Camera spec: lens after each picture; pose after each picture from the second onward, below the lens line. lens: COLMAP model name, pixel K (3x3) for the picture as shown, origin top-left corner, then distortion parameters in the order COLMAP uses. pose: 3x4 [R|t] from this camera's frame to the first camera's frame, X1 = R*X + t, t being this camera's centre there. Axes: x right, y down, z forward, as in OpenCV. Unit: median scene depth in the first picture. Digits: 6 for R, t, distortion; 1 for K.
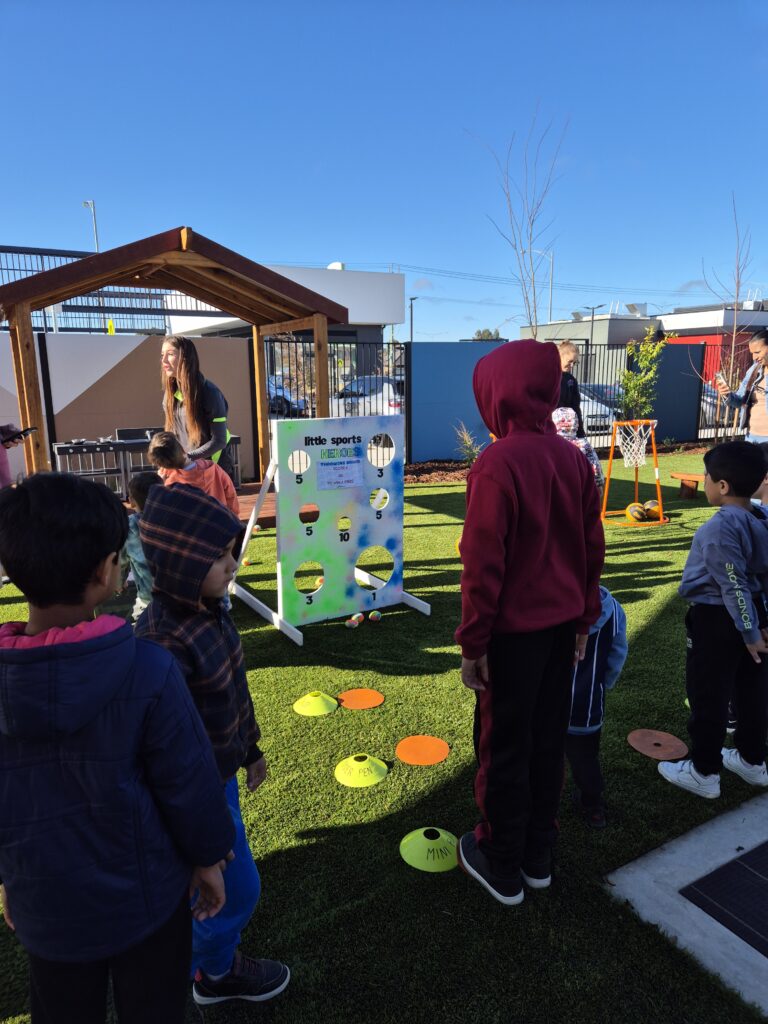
lens RADIAL K [[686.5, 0, 384.4], [0, 686.5, 509.1], [0, 0, 1]] dist [0.003540, 0.000201]
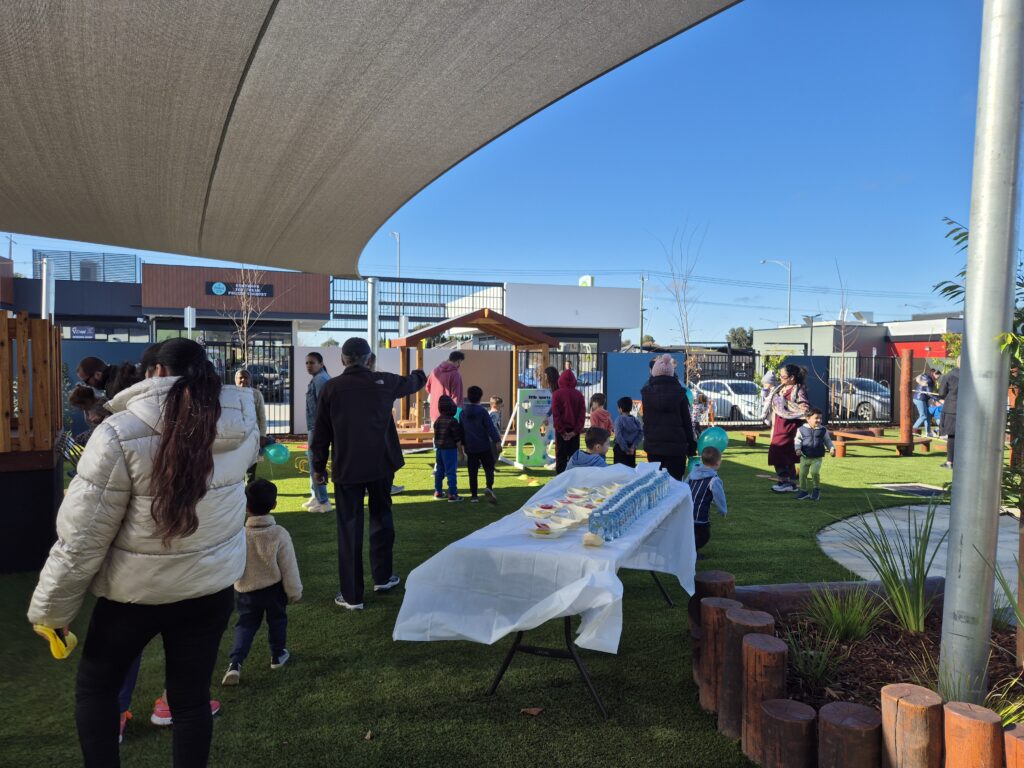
lens RADIAL K [[686.5, 0, 512.0], [0, 686.5, 386.0], [0, 0, 1]] dist [0.003540, 0.000201]
pose [[0.982388, 0.032171, -0.184062, 0.034485], [-0.061912, 0.985464, -0.158203, 0.031763], [0.176297, 0.166812, 0.970100, -0.180074]]
